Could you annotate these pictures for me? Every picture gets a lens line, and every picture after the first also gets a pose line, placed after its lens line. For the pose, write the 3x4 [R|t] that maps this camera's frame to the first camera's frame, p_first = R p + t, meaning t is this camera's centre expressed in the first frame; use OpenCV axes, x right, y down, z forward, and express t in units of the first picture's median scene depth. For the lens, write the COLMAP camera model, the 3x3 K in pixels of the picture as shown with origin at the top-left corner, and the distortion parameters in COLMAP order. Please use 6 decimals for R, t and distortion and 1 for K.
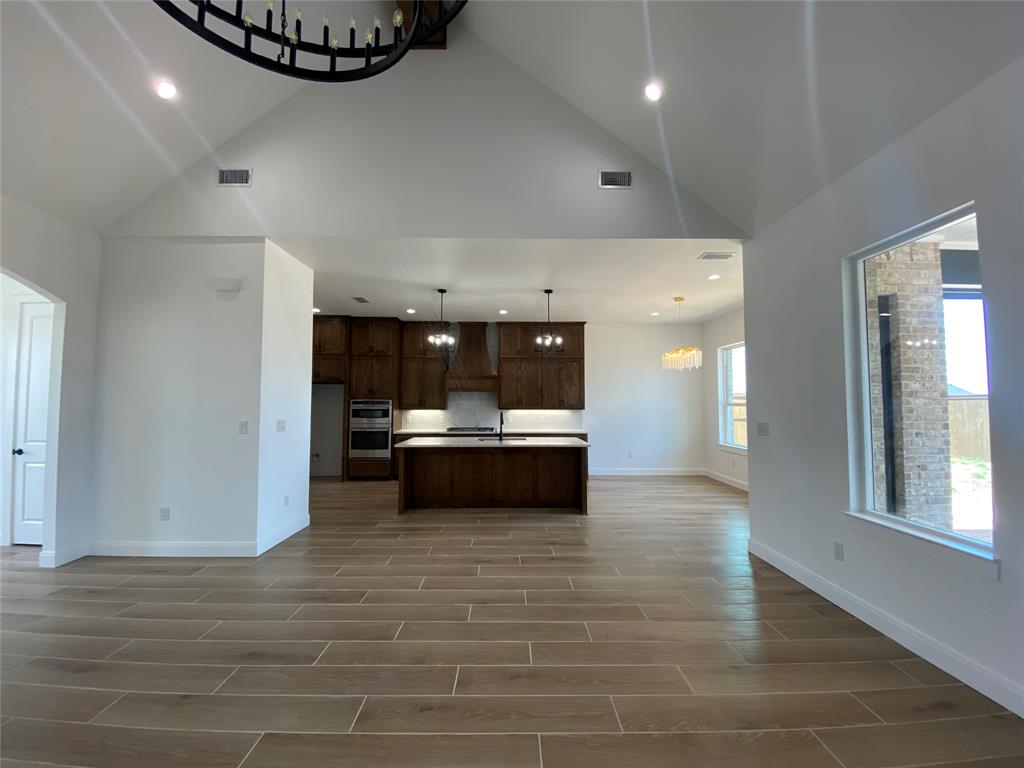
lens RADIAL K [[416.5, 0, 517.2], [0, 416.5, 390.2], [0, 0, 1]] dist [-0.002776, -0.008530]
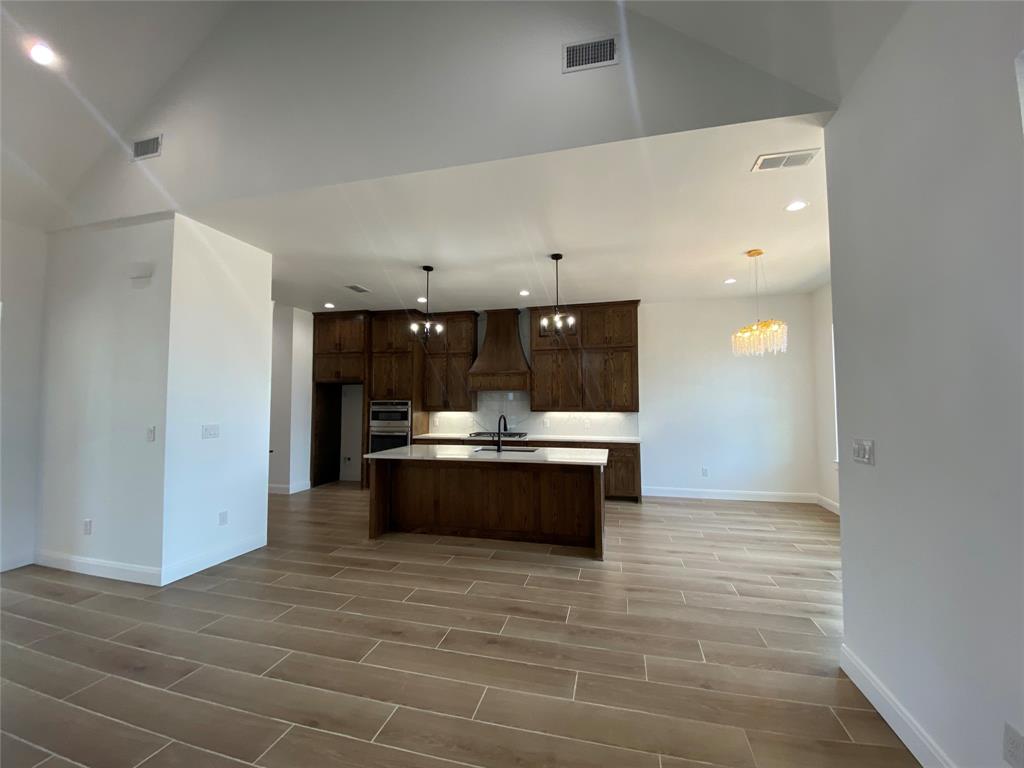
lens RADIAL K [[416.5, 0, 518.1], [0, 416.5, 387.5], [0, 0, 1]] dist [-0.002776, -0.008530]
pose [[0.965730, -0.013818, -0.259180, 0.215118], [0.011896, 0.999889, -0.008983, 0.007295], [0.259275, 0.005592, 0.965787, 0.267048]]
